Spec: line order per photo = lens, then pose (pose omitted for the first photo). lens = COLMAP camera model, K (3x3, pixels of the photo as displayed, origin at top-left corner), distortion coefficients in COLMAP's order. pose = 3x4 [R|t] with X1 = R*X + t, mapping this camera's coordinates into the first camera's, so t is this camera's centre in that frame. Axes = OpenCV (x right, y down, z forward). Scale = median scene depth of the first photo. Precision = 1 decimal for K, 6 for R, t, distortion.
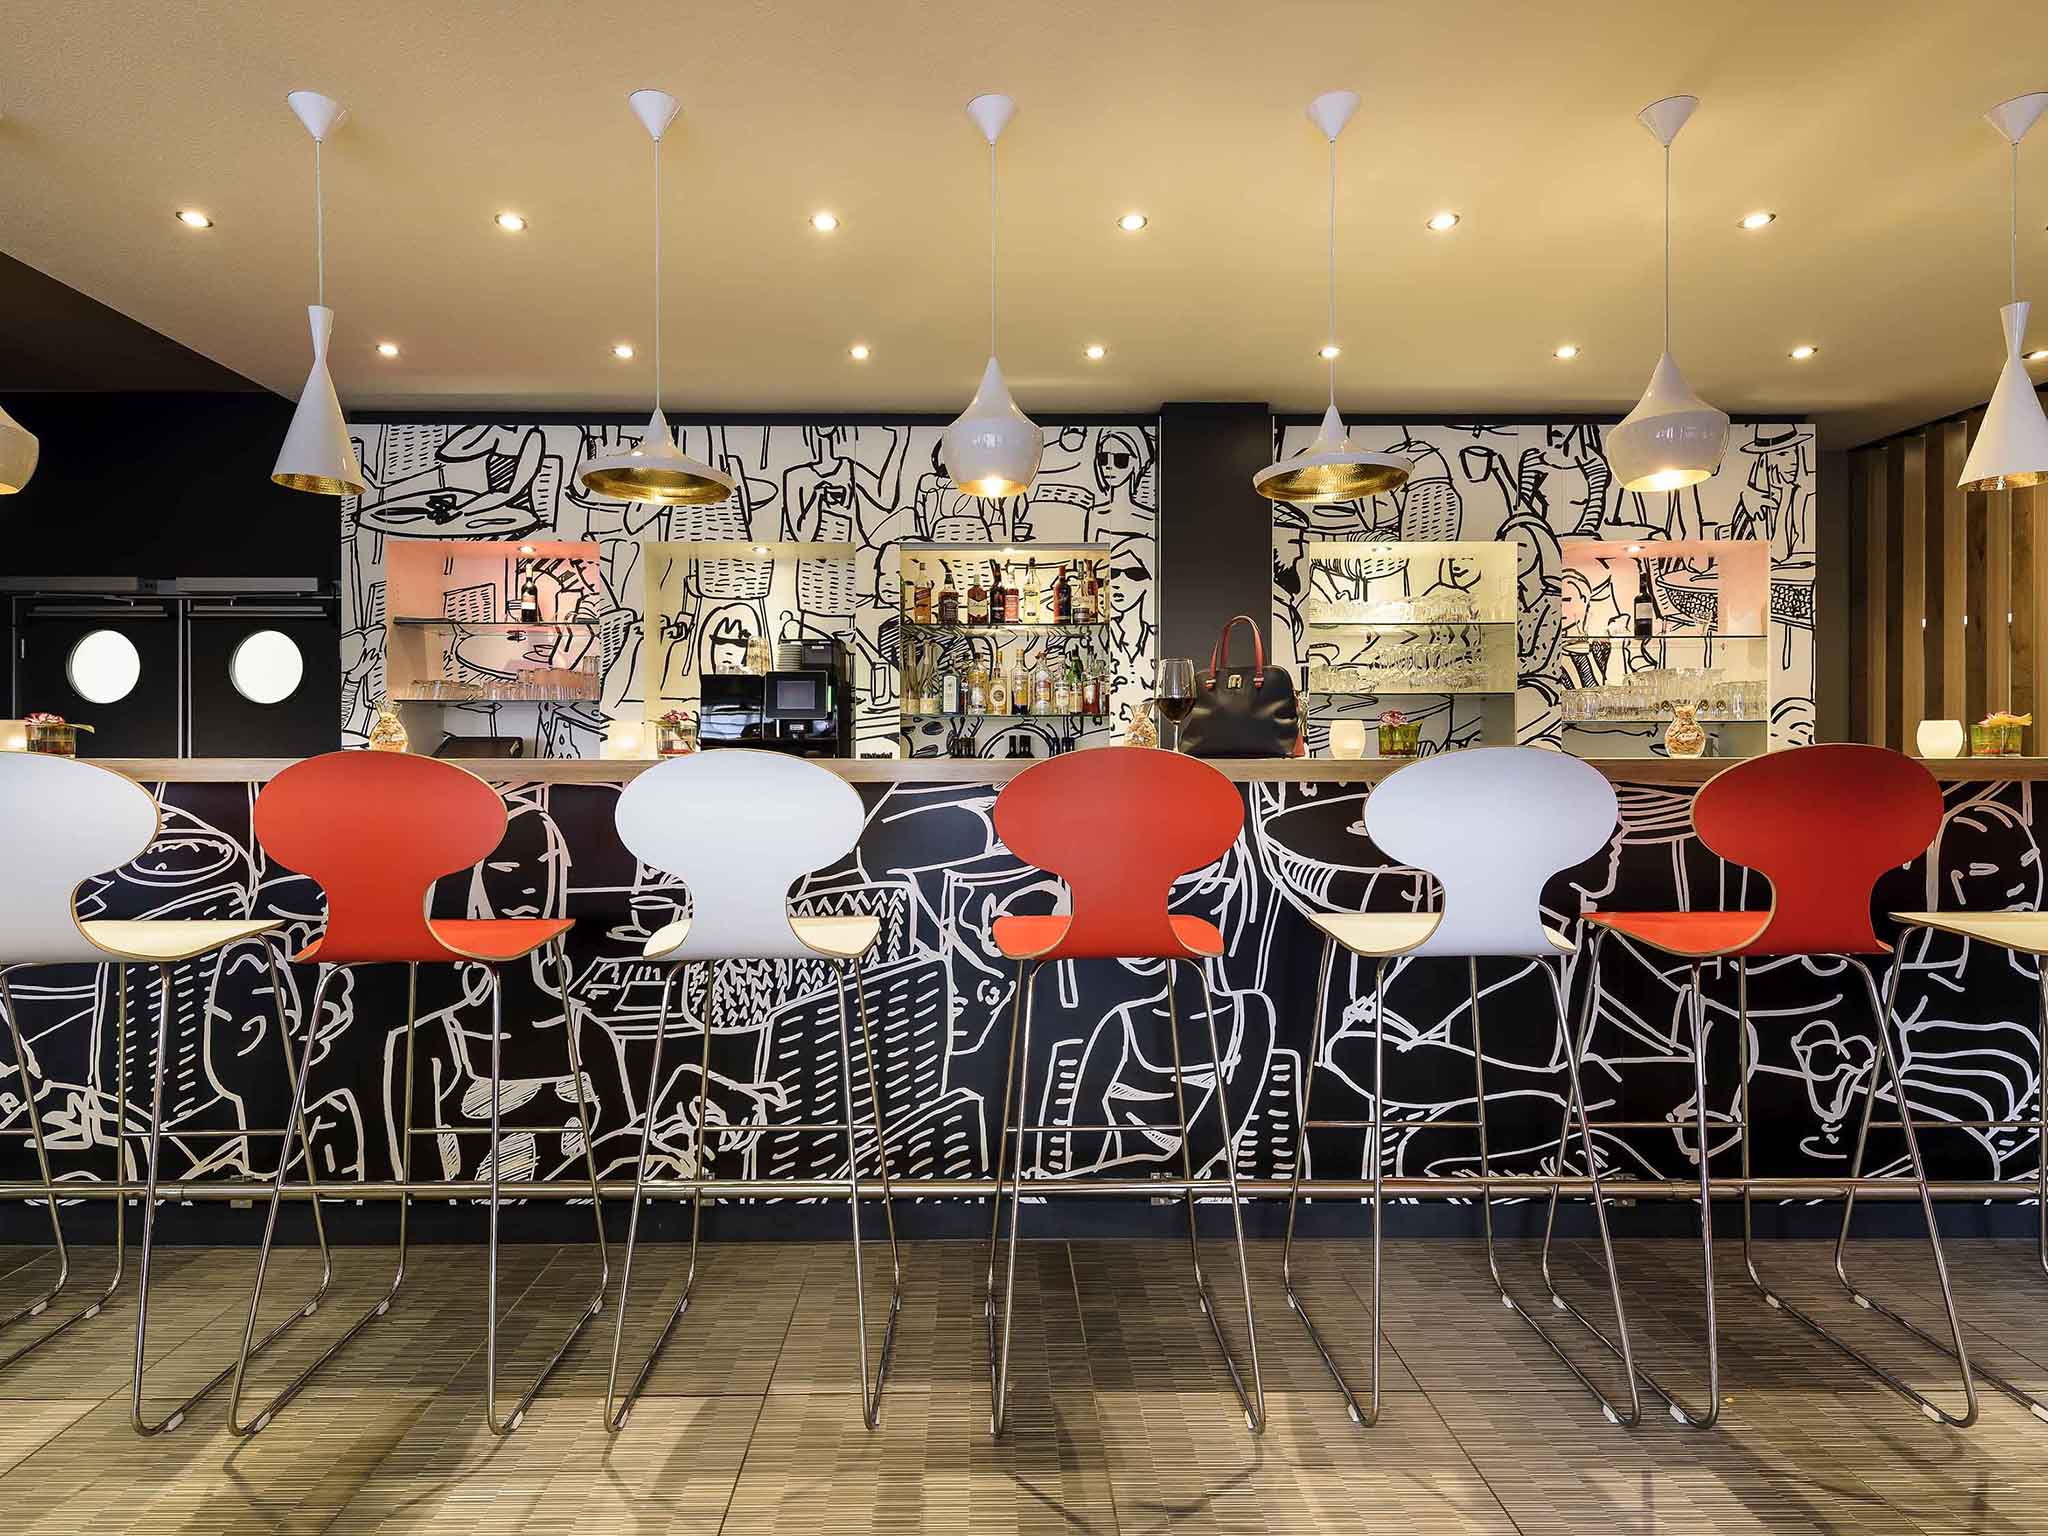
lens RADIAL K [[993.2, 0, 1009.1], [0, 993.2, 760.5], [0, 0, 1]] dist [0.016971, -0.001679]
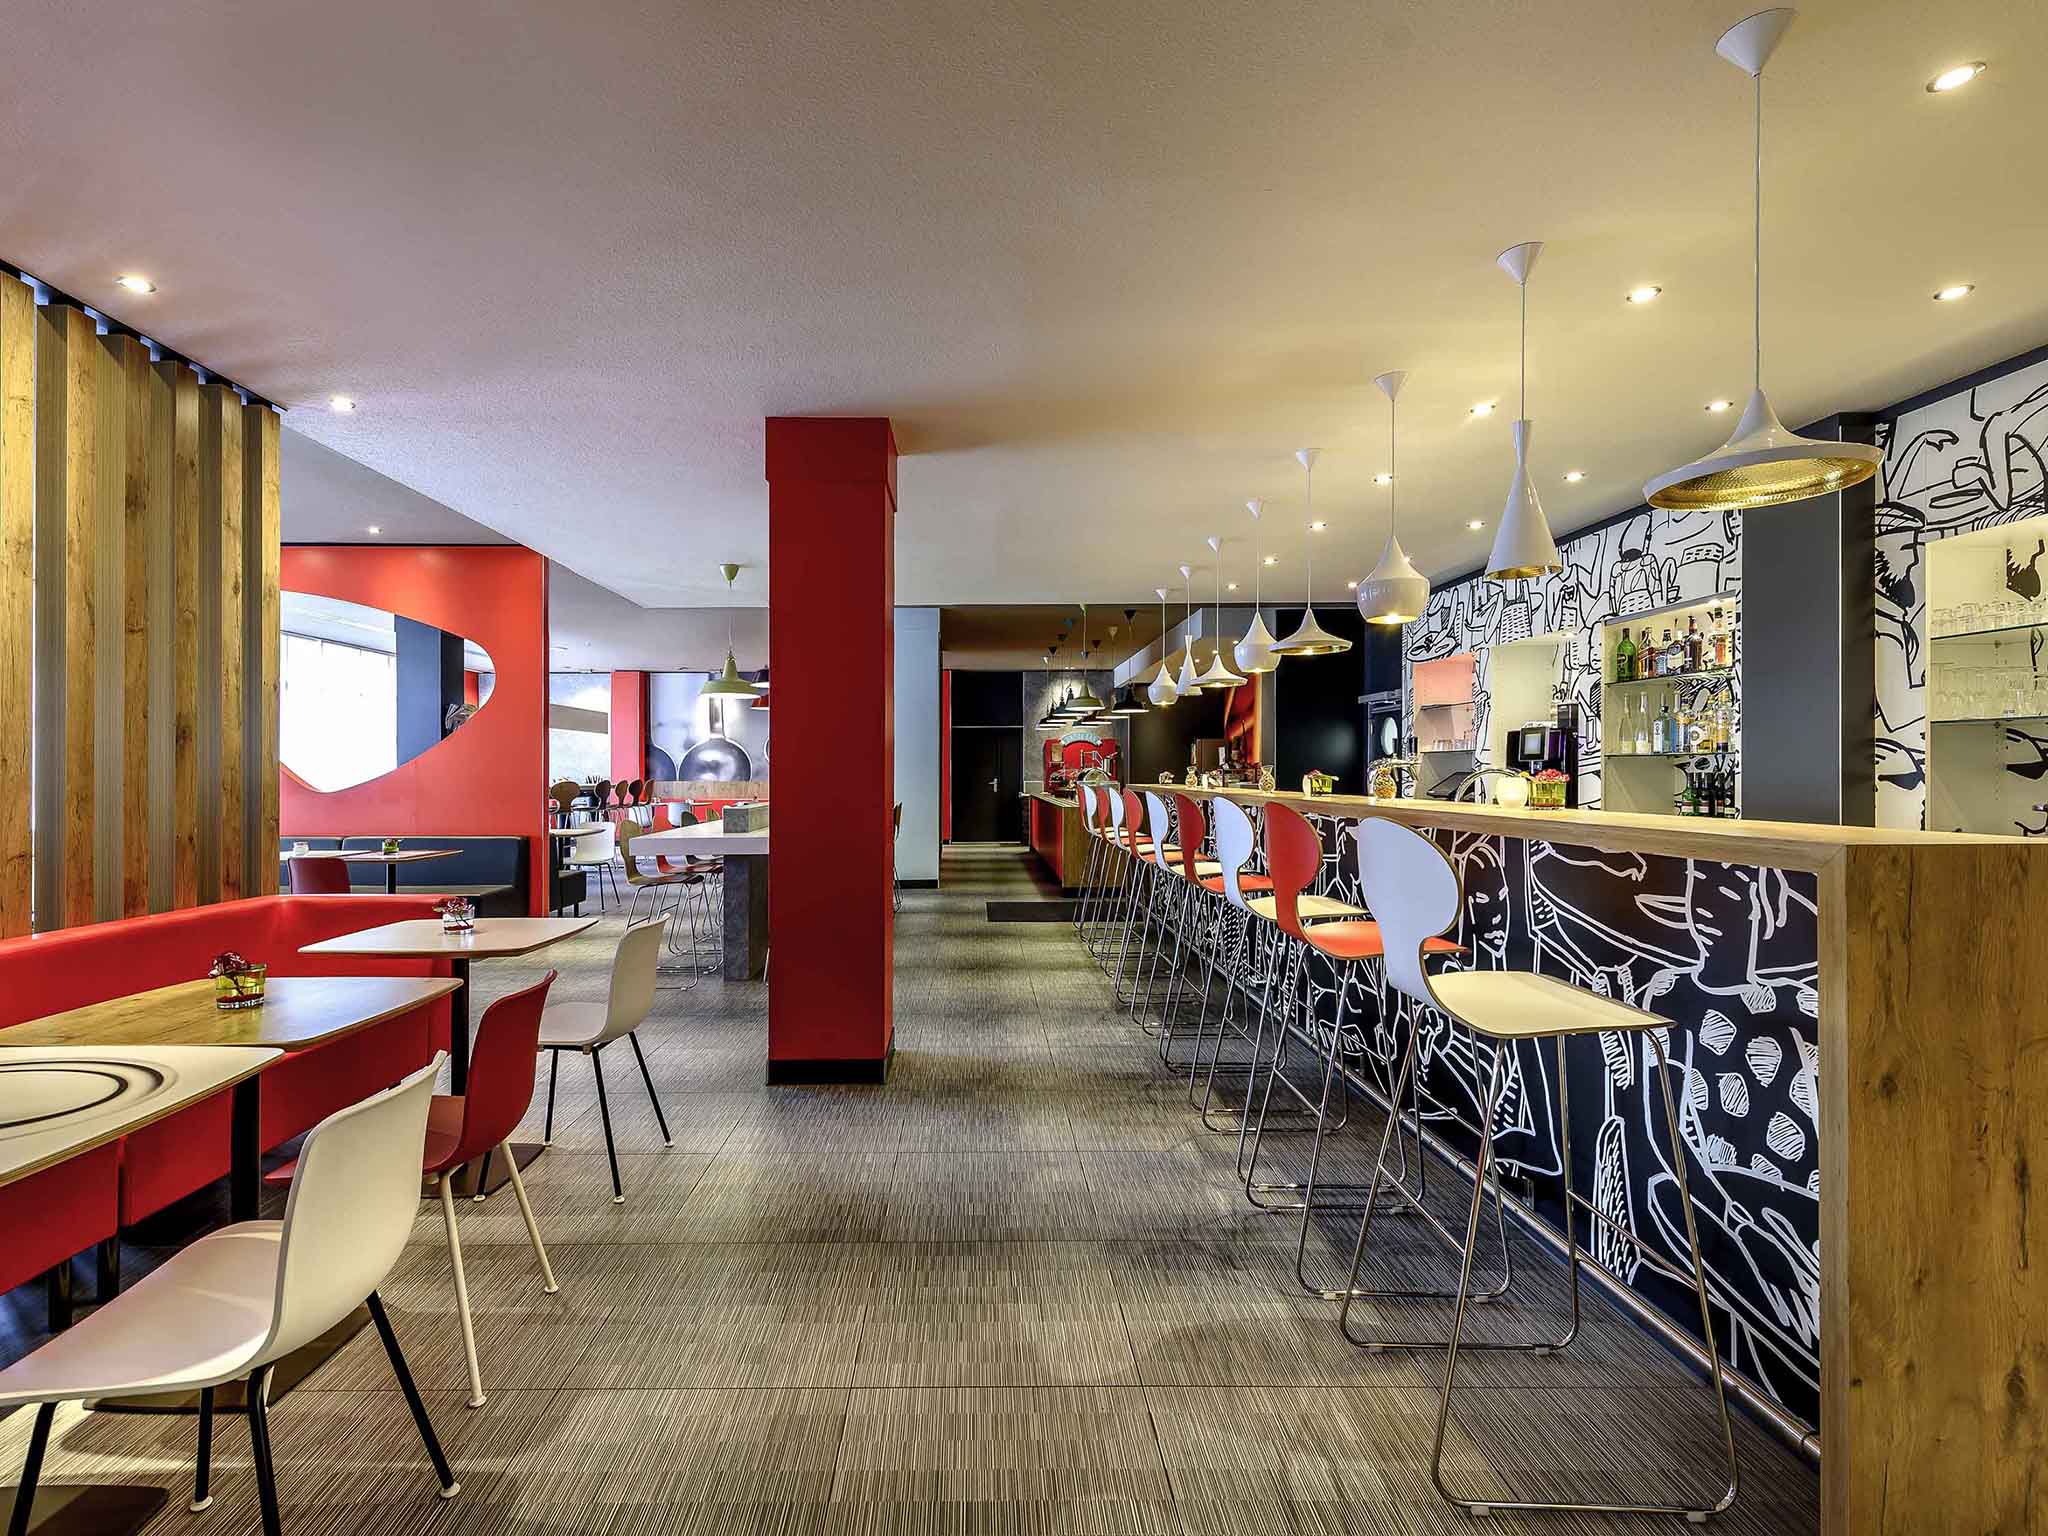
lens RADIAL K [[923.2, 0, 986.3], [0, 923.2, 781.0], [0, 0, 1]] dist [0.013445, -0.002117]
pose [[0.019126, 0.009868, -0.999768, 1.079895], [-0.002780, 0.999948, 0.009816, -0.023640], [0.999813, 0.002592, 0.019153, 0.190457]]
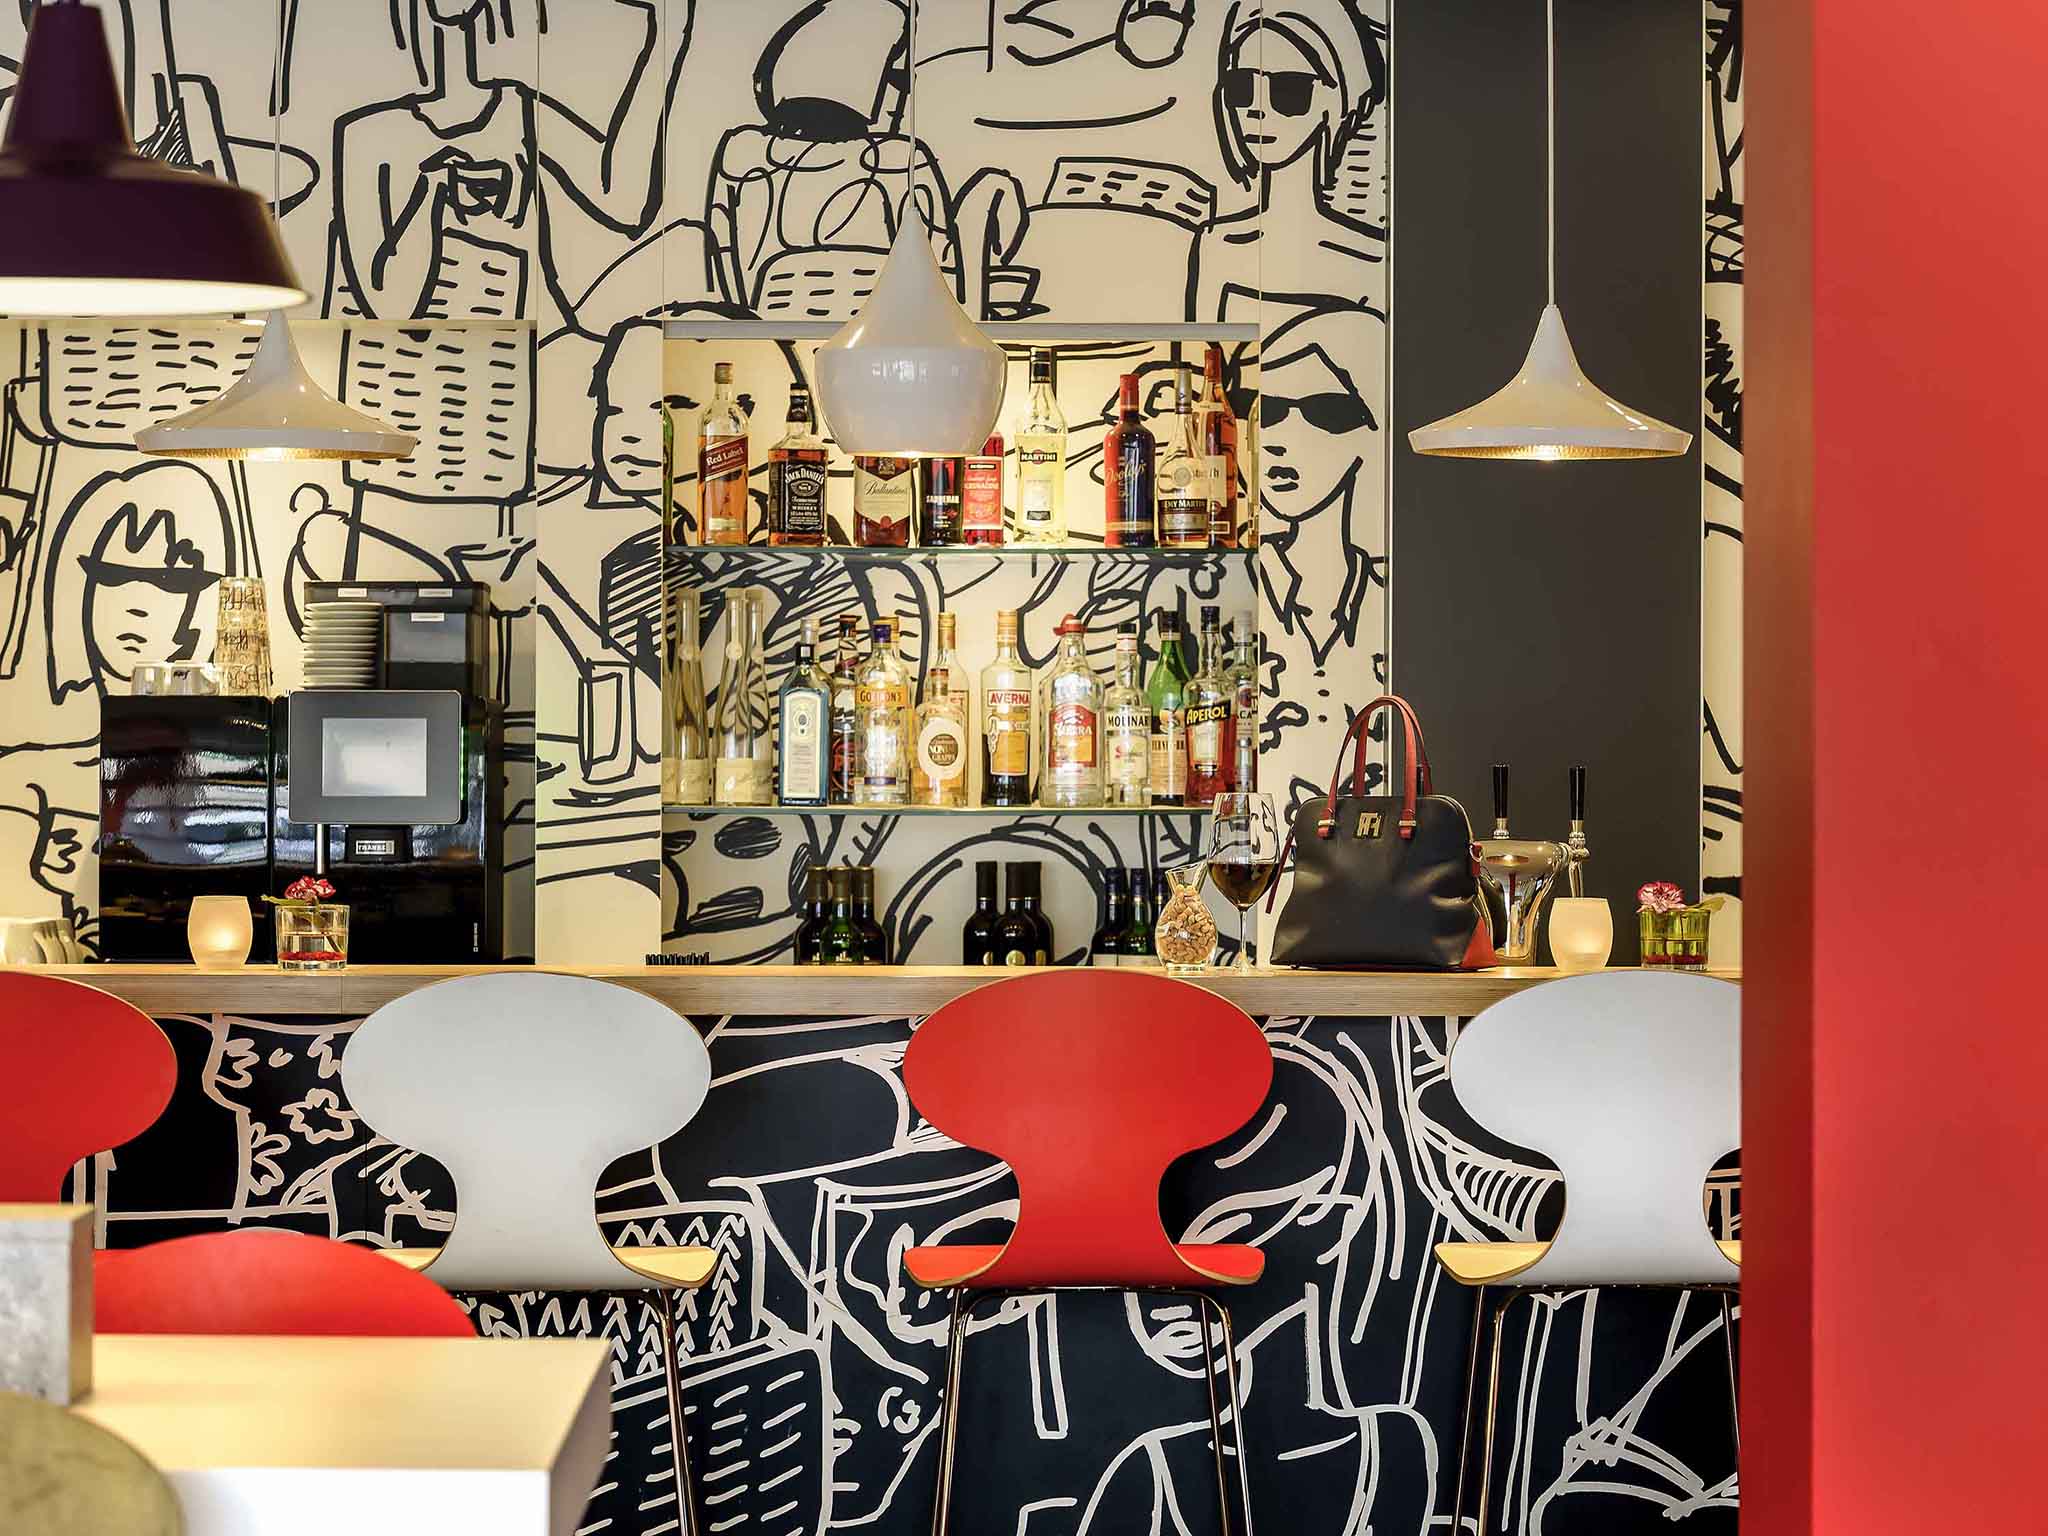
lens RADIAL K [[5884.7, 0, 1027.5], [0, 5884.7, 767.1], [0, 0, 1]] dist [-0.042791, 0.000000]
pose [[0.999963, 0.001898, -0.008377, 0.037354], [-0.001997, 0.999928, -0.011830, -0.037264], [0.008354, 0.011847, 0.999895, -1.092317]]
